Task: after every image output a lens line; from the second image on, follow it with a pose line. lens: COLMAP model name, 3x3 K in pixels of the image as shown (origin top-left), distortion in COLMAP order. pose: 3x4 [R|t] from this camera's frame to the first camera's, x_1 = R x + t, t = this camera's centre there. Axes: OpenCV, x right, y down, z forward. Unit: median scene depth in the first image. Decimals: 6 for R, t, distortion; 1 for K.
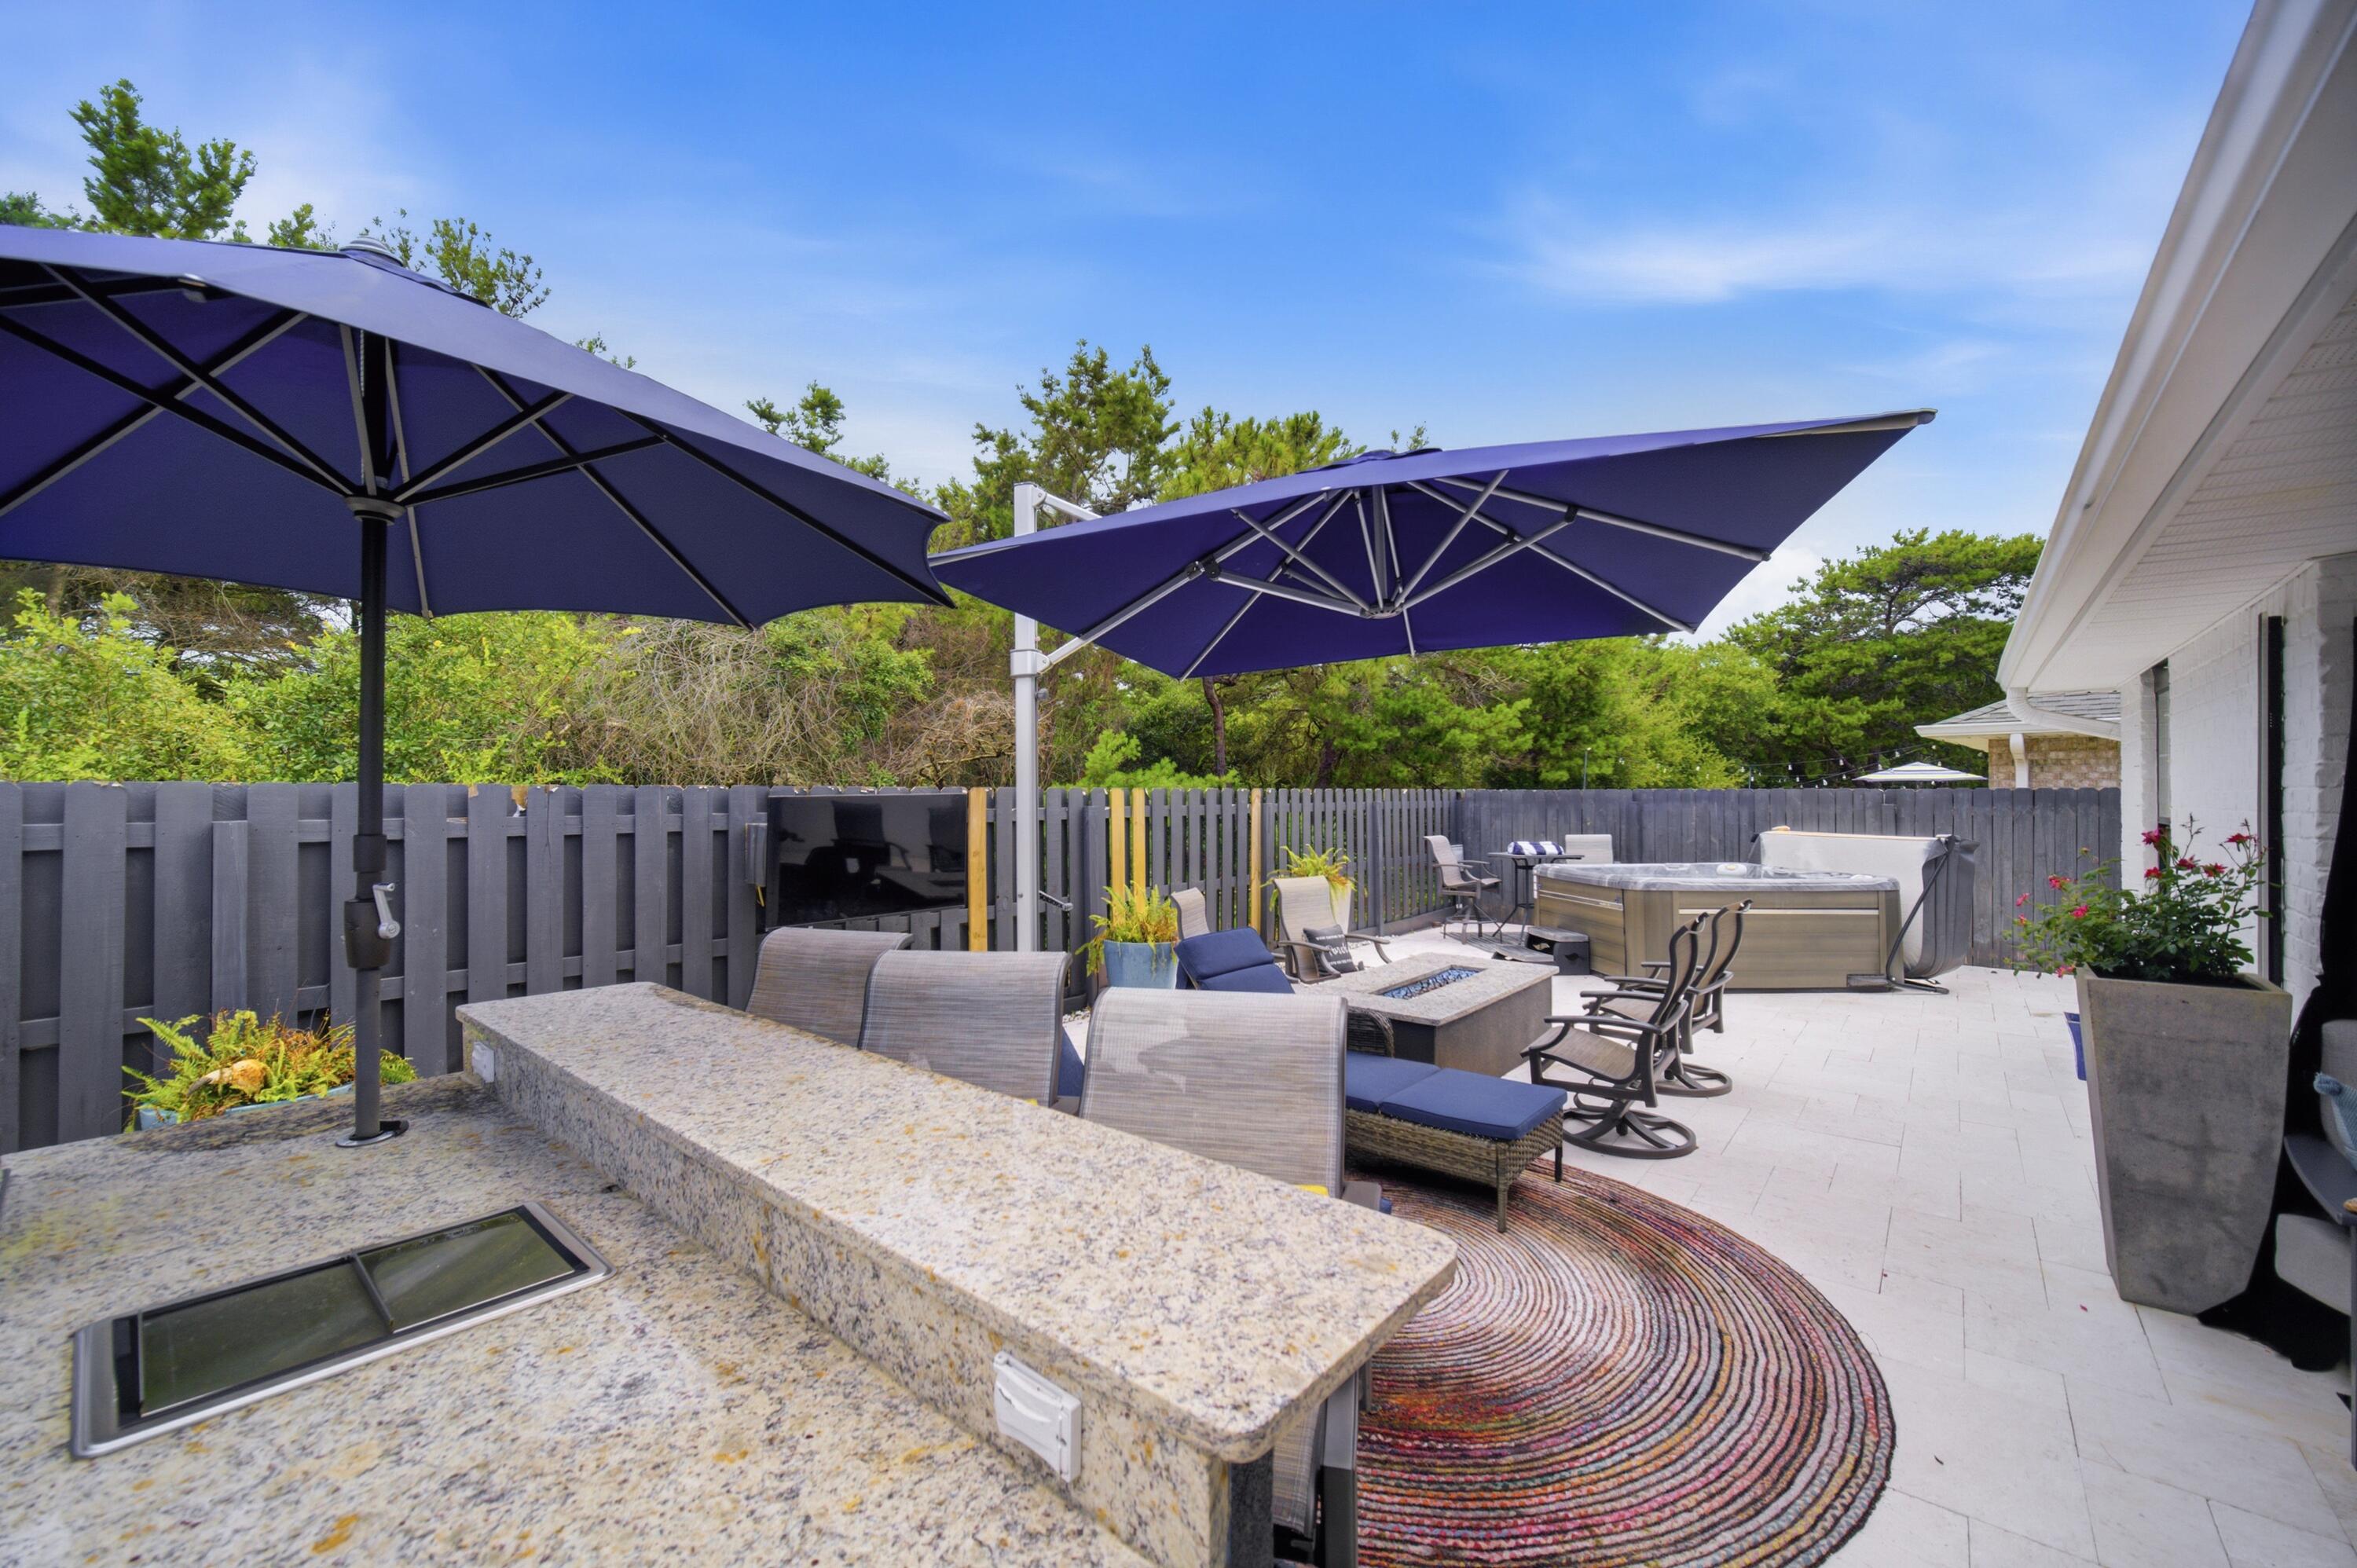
lens RADIAL K [[950.6, 0, 1164.6], [0, 950.6, 781.2], [0, 0, 1]] dist [-0.005551, 0.000642]
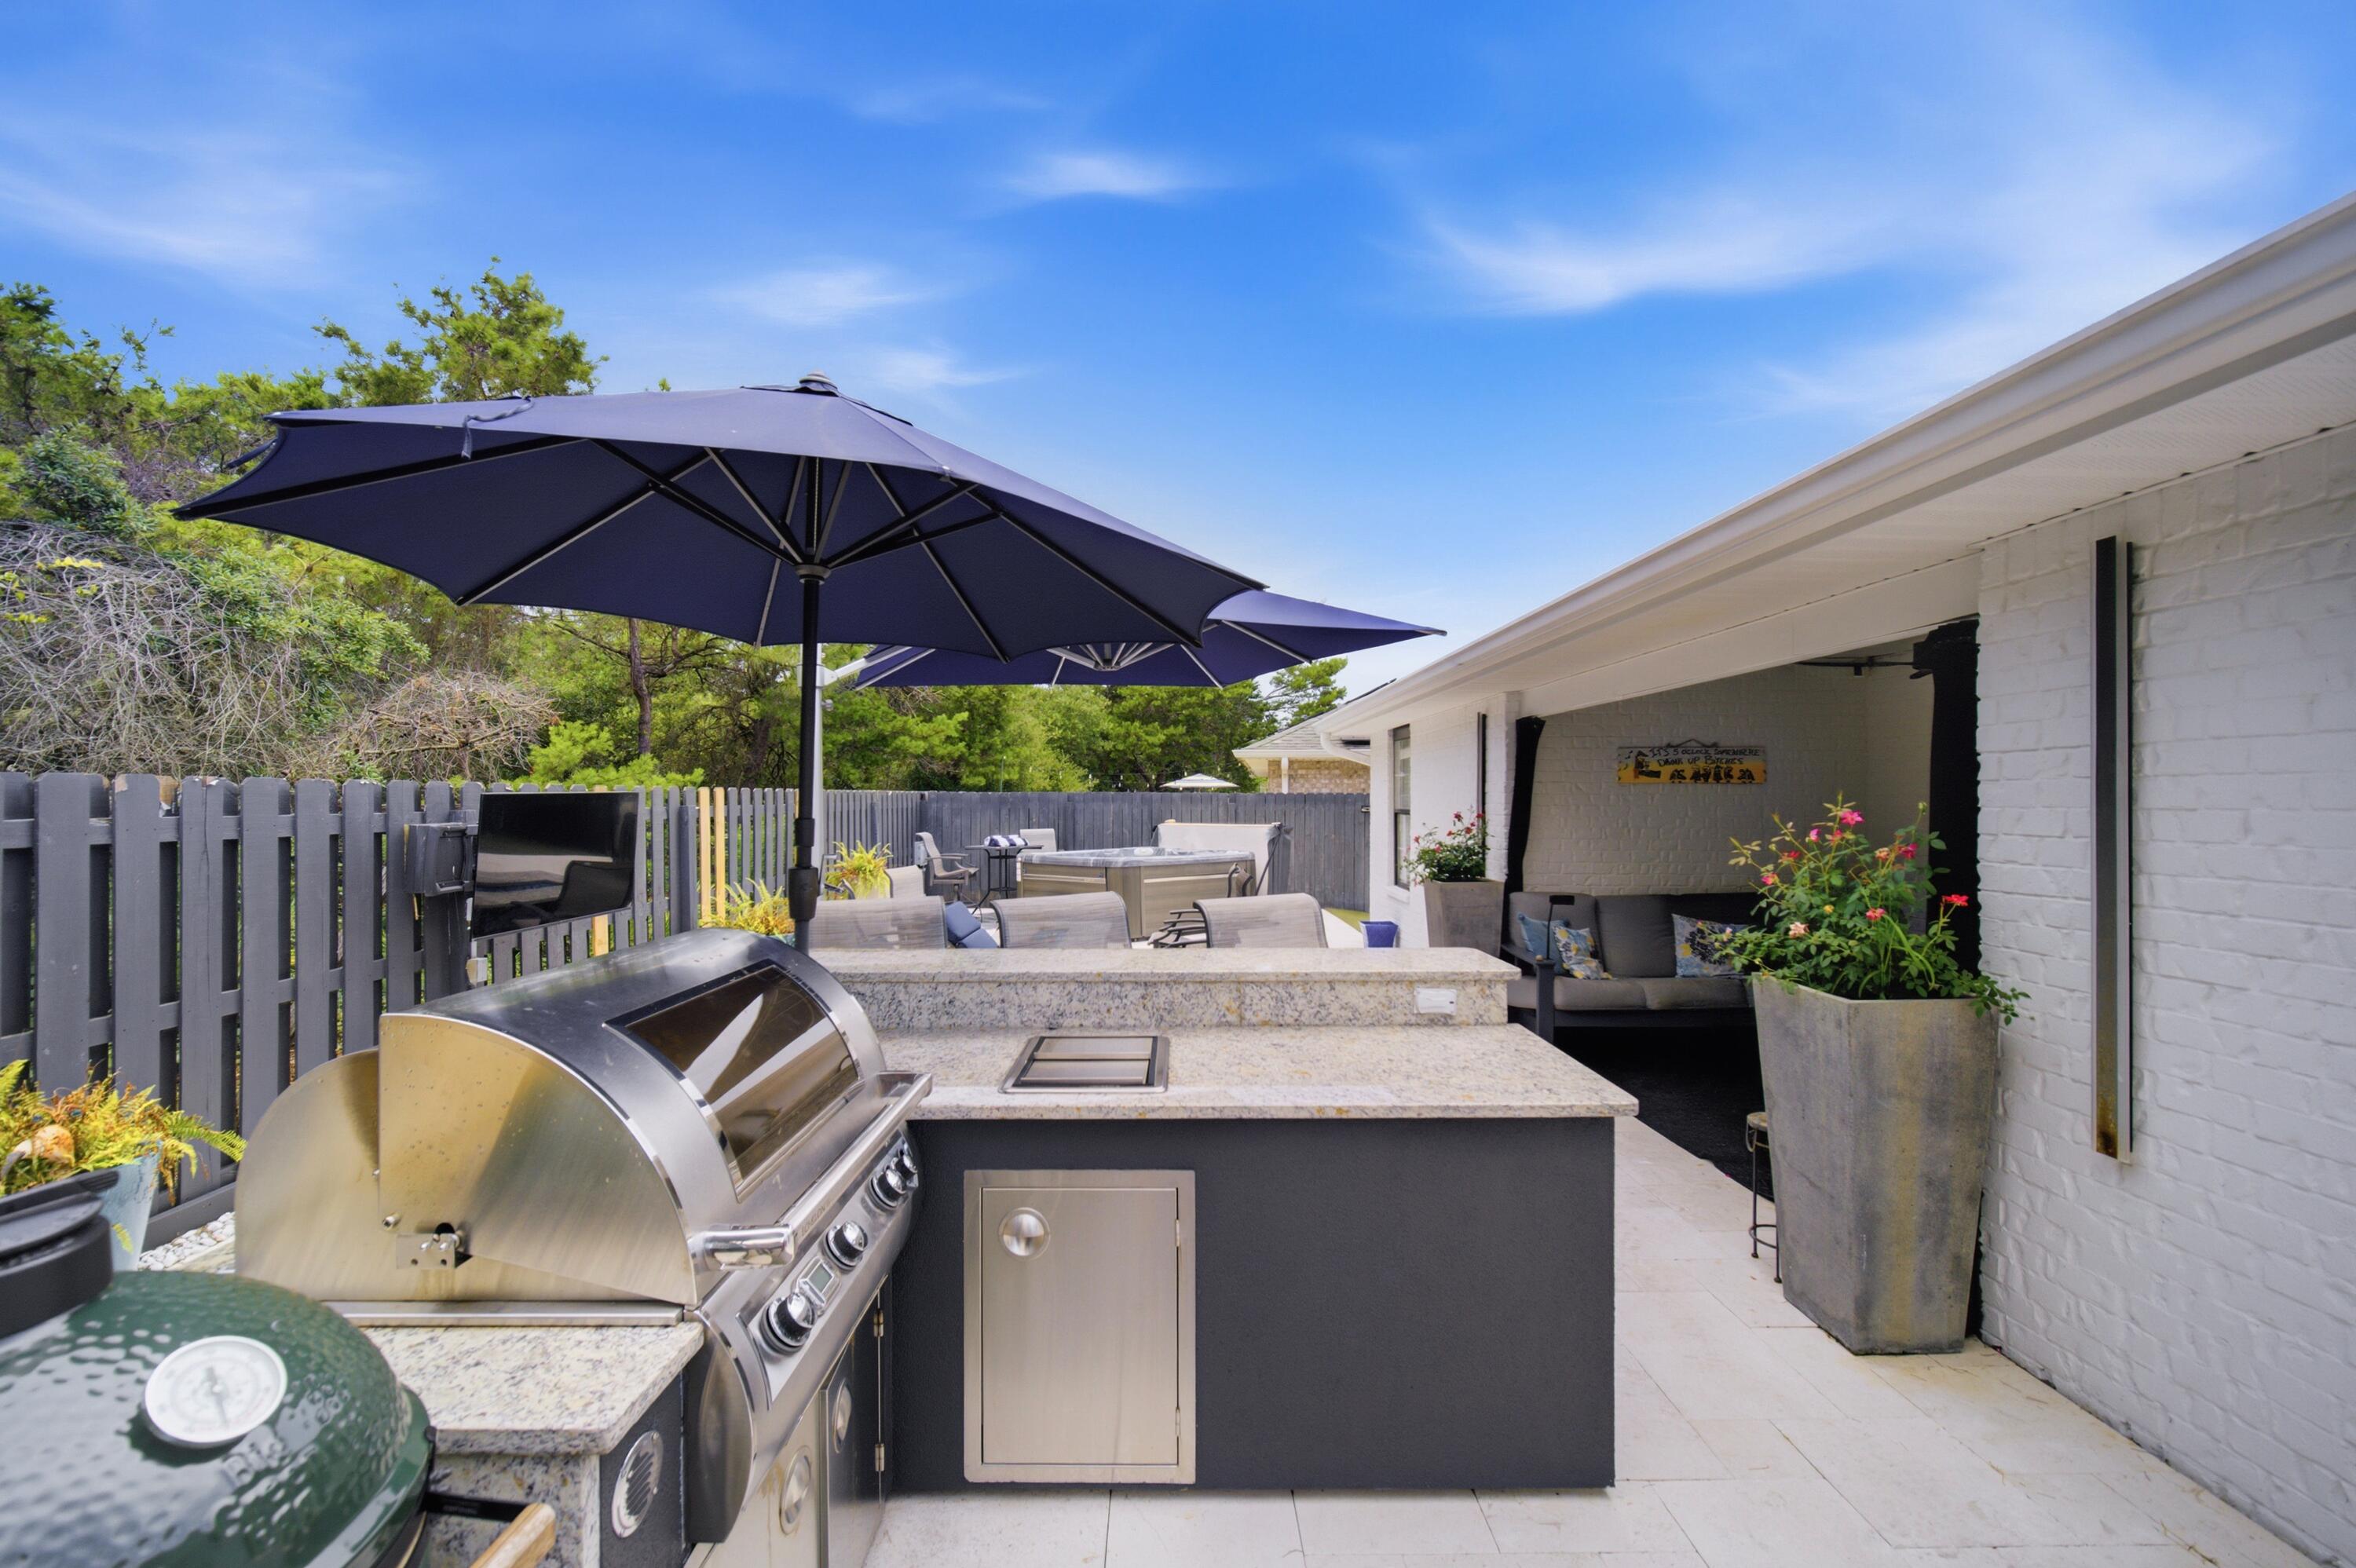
lens RADIAL K [[950.2, 0, 1178.1], [0, 950.2, 796.8], [0, 0, 1]] dist [-0.005551, 0.000642]
pose [[0.757507, 0.003750, 0.652816, -0.814935], [-0.013818, 0.999852, 0.010291, 0.000176], [-0.652681, -0.016816, 0.757447, -0.206992]]
